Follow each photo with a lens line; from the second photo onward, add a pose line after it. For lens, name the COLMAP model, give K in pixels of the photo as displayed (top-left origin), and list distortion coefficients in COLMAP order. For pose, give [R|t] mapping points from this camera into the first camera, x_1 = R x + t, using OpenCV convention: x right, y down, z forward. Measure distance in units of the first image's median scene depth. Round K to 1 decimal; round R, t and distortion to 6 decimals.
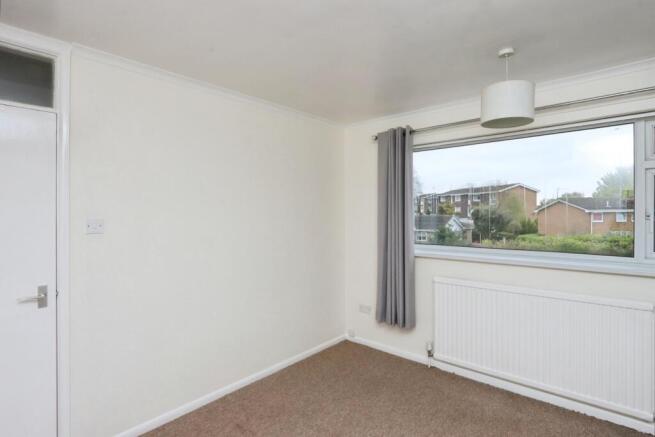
lens RADIAL K [[324.5, 0, 324.1], [0, 324.5, 215.4], [0, 0, 1]] dist [-0.002728, -0.000075]
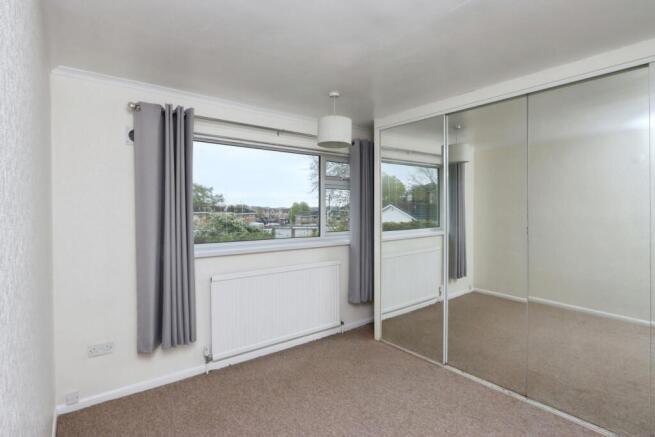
lens RADIAL K [[323.5, 0, 330.7], [0, 323.5, 218.8], [0, 0, 1]] dist [-0.003403, -0.000479]
pose [[0.205727, -0.023939, 0.978317, -0.516945], [0.006072, 0.999713, 0.023186, -0.000747], [-0.978591, 0.001170, 0.205813, 0.462124]]
